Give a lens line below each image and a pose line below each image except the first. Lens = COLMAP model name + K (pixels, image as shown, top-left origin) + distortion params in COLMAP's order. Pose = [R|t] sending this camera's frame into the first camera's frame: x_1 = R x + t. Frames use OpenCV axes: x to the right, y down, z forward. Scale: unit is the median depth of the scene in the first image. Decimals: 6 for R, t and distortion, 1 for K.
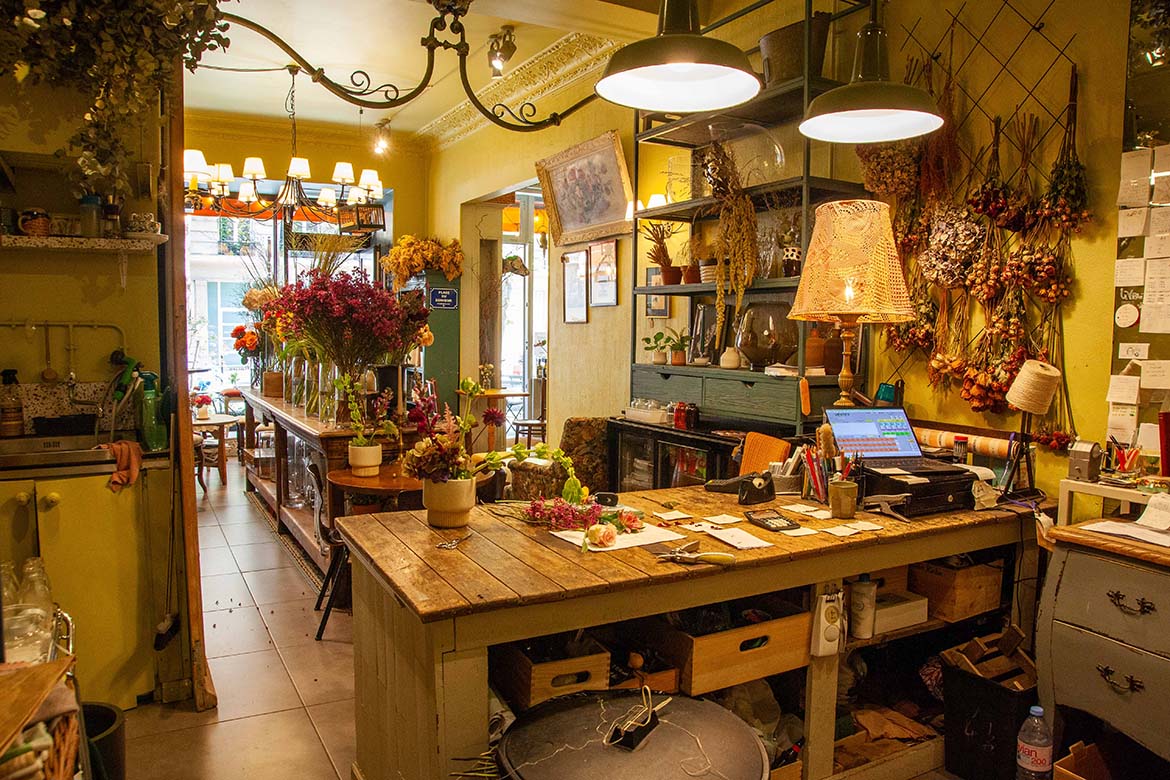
lens RADIAL K [[790.3, 0, 585.0], [0, 790.3, 390.0], [0, 0, 1]] dist [-0.119175, 0.054182]
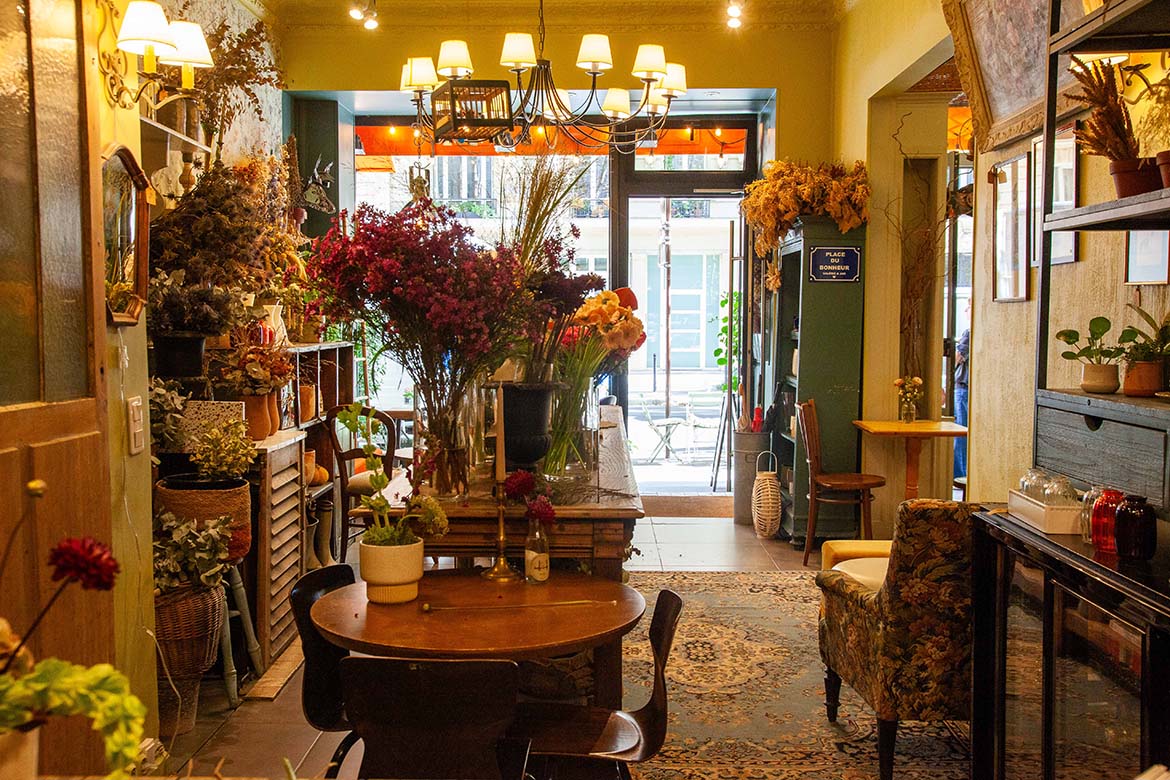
lens RADIAL K [[1138.4, 0, 582.9], [0, 1138.4, 394.9], [0, 0, 1]] dist [-0.017473, 0.127319]
pose [[0.866355, 0.023471, -0.498877, 0.104242], [-0.028598, 0.999588, -0.002636, -0.014003], [0.498609, 0.016550, 0.866669, 0.213445]]
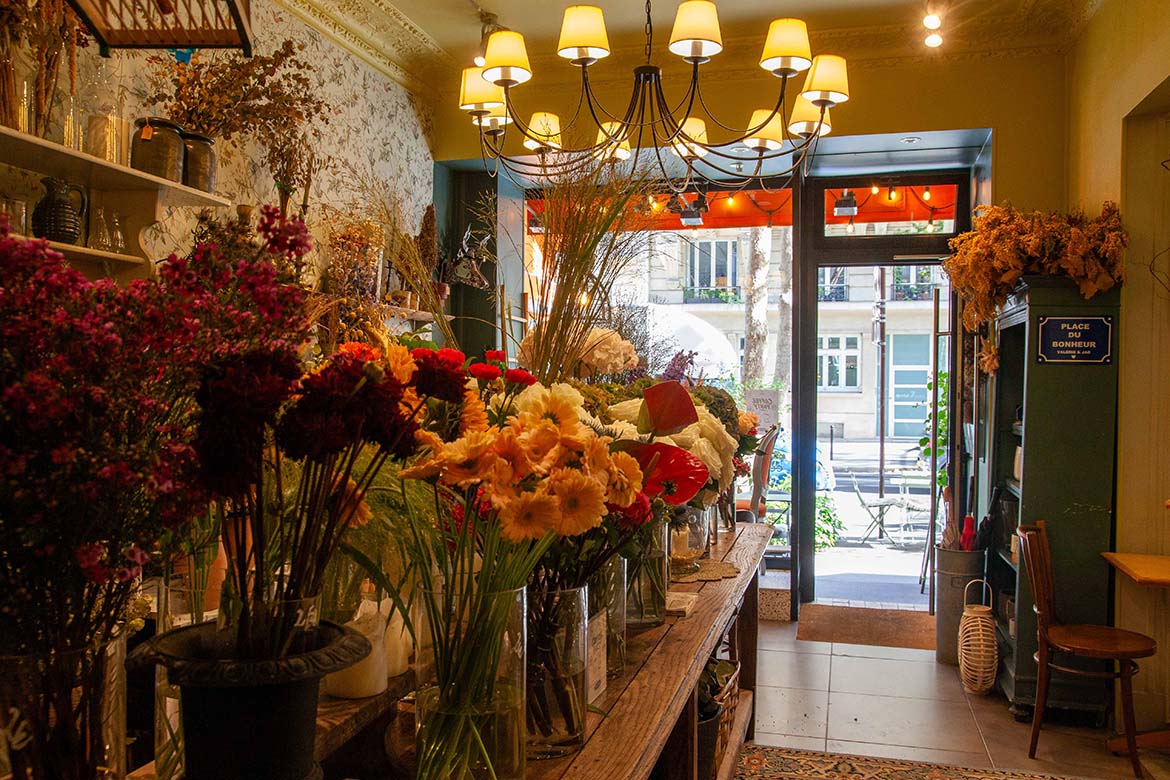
lens RADIAL K [[944.6, 0, 586.7], [0, 944.6, 398.7], [0, 0, 1]] dist [-0.064916, 0.085240]
pose [[0.715645, 0.003329, -0.698456, -0.013773], [-0.051702, 0.997498, -0.048220, -0.055797], [0.696548, 0.070620, 0.714027, 0.552188]]
